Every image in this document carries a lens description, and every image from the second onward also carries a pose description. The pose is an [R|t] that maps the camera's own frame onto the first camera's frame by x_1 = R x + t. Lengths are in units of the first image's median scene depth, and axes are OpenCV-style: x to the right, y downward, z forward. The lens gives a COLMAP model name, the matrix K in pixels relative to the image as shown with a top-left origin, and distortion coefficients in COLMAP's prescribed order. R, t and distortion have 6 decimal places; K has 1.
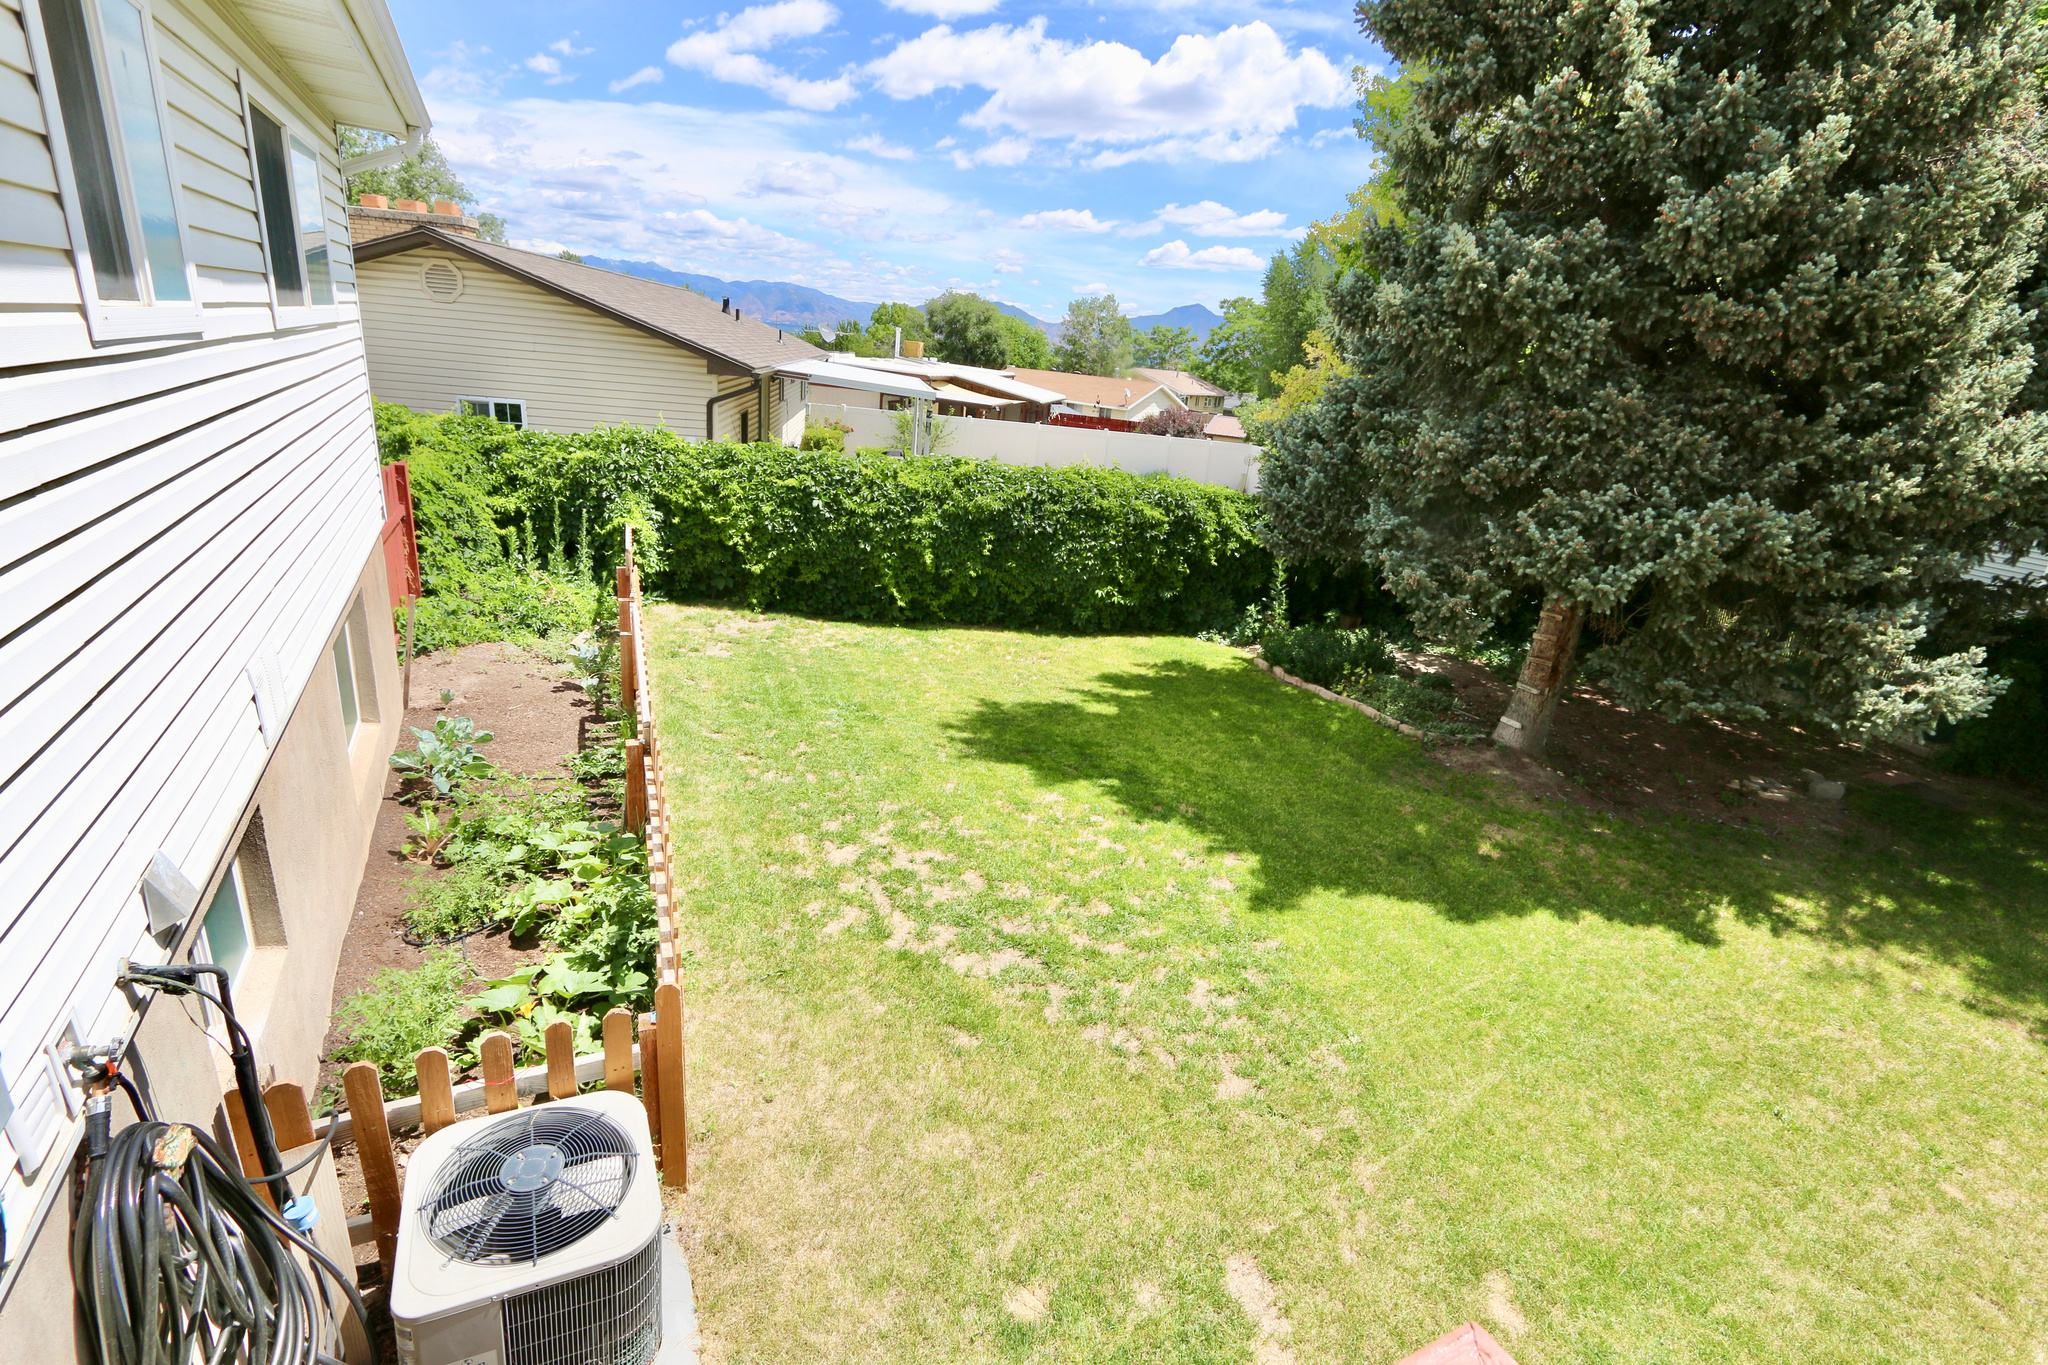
lens RADIAL K [[936.8, 0, 1022.2], [0, 936.8, 682.3], [0, 0, 1]] dist [-0.012415, 0.001713]
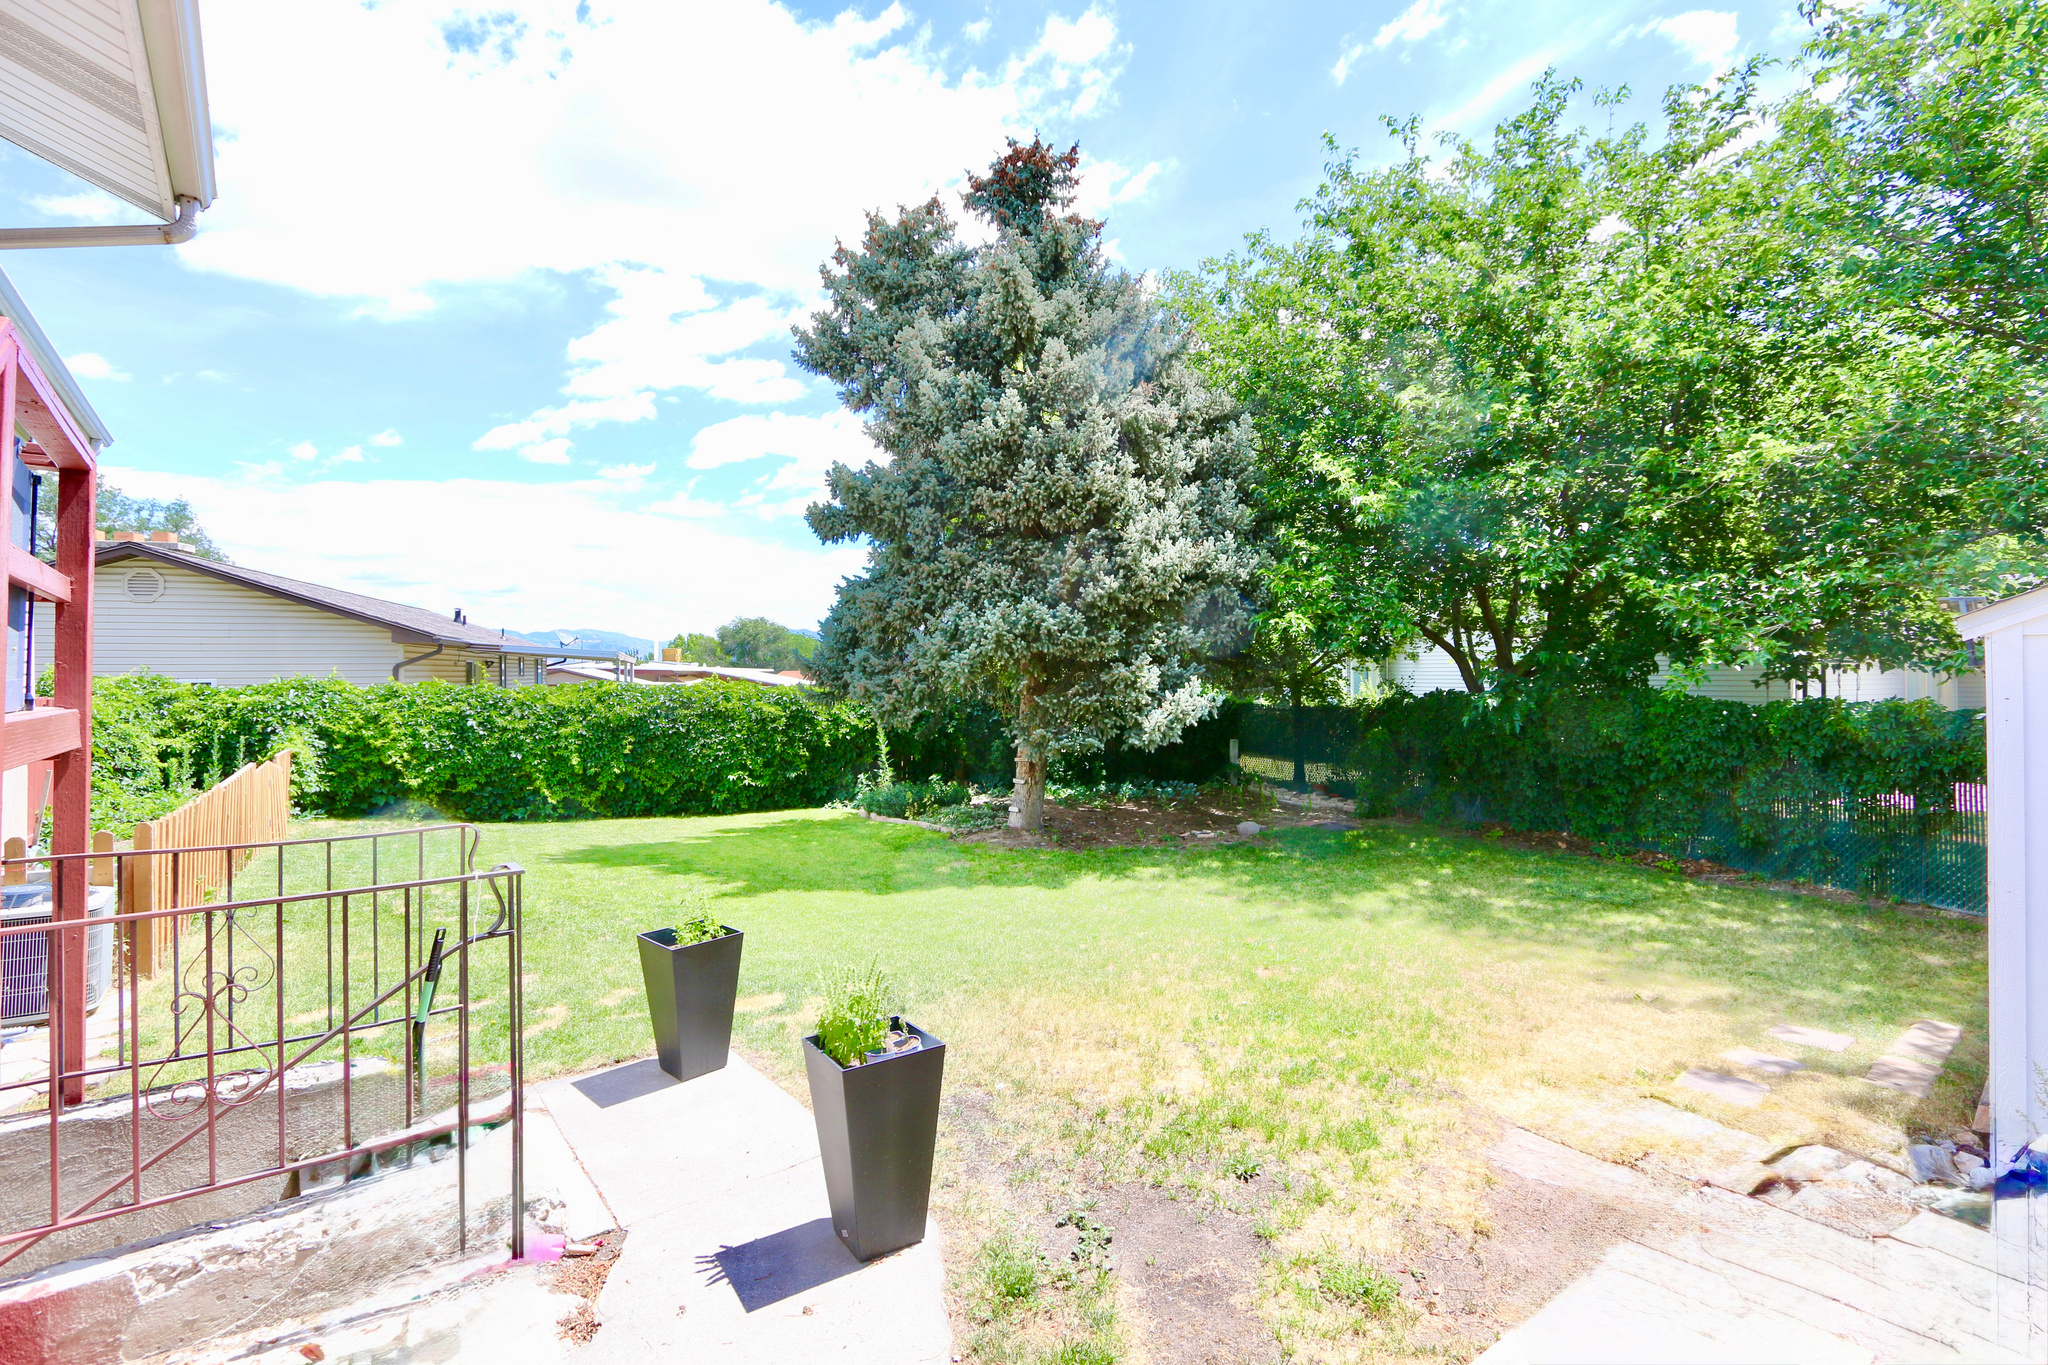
lens RADIAL K [[936.8, 0, 1020.5], [0, 936.8, 676.2], [0, 0, 1]] dist [-0.012415, 0.001713]
pose [[0.976890, -0.095831, 0.191055, 0.244777], [0.152426, 0.938966, -0.308398, 0.226700], [-0.149840, 0.330393, 0.931874, -0.244134]]
